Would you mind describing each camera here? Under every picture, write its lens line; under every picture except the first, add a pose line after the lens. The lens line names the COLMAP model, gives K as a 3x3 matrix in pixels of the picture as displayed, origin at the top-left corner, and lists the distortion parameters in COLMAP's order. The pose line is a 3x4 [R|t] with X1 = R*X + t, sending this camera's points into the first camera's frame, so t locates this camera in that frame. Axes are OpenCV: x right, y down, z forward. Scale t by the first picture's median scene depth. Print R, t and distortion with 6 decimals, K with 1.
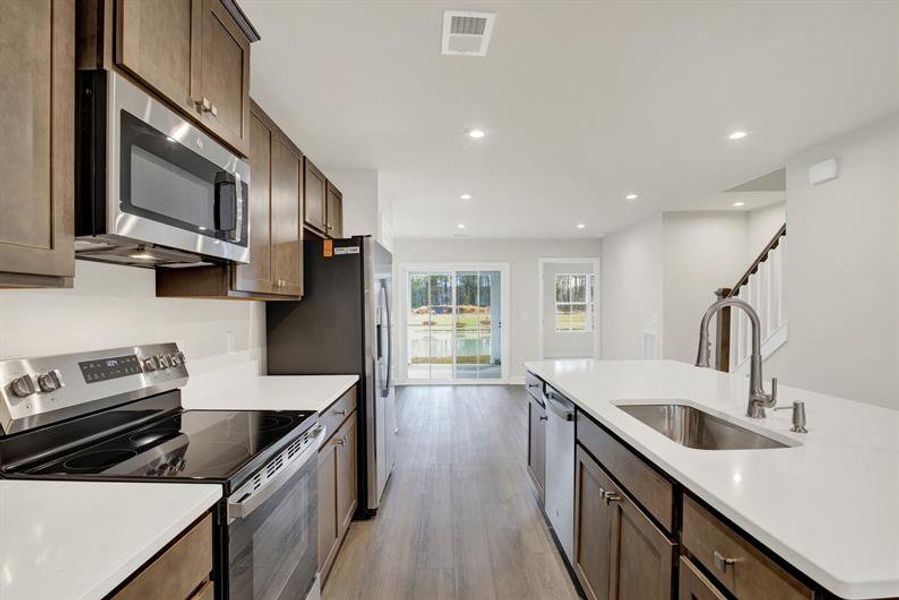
lens RADIAL K [[427.4, 0, 448.2], [0, 427.4, 303.8], [0, 0, 1]] dist [-0.014898, 0.002371]
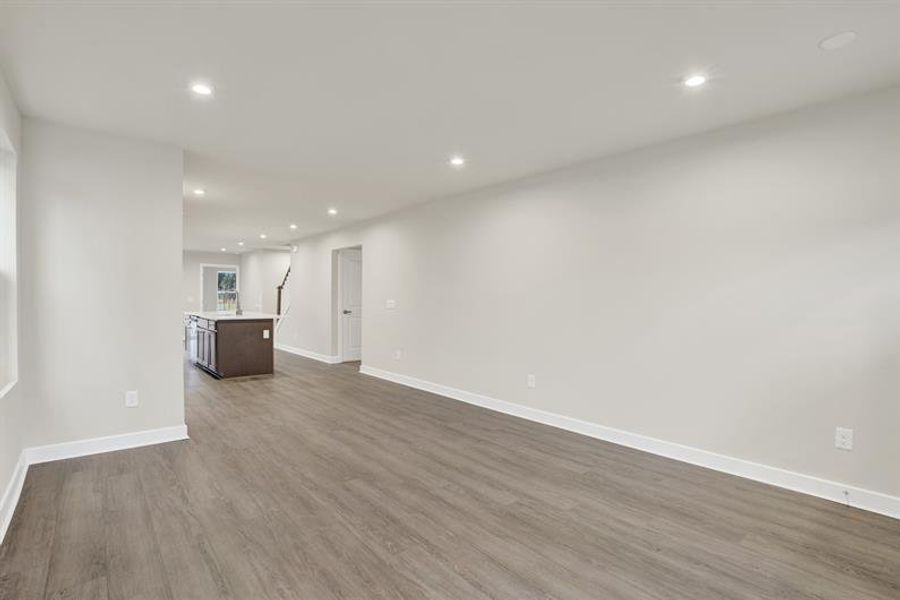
lens RADIAL K [[427.8, 0, 456.2], [0, 427.8, 306.9], [0, 0, 1]] dist [-0.014898, 0.002371]
pose [[0.763927, -0.005249, 0.645281, -0.094575], [-0.013328, 0.999625, 0.023911, 0.009595], [-0.645165, -0.026867, 0.763571, -0.910741]]
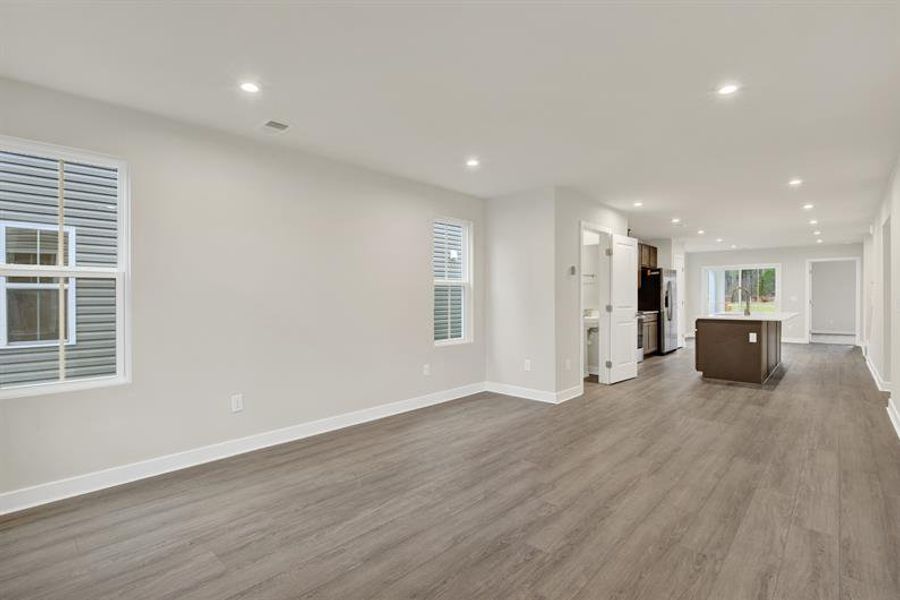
lens RADIAL K [[427.8, 0, 458.1], [0, 427.8, 298.3], [0, 0, 1]] dist [-0.014898, 0.002371]
pose [[0.736835, -0.001217, -0.676072, 0.325364], [0.007072, 0.999958, 0.005907, 0.012628], [0.676036, -0.009134, 0.736812, -0.916090]]
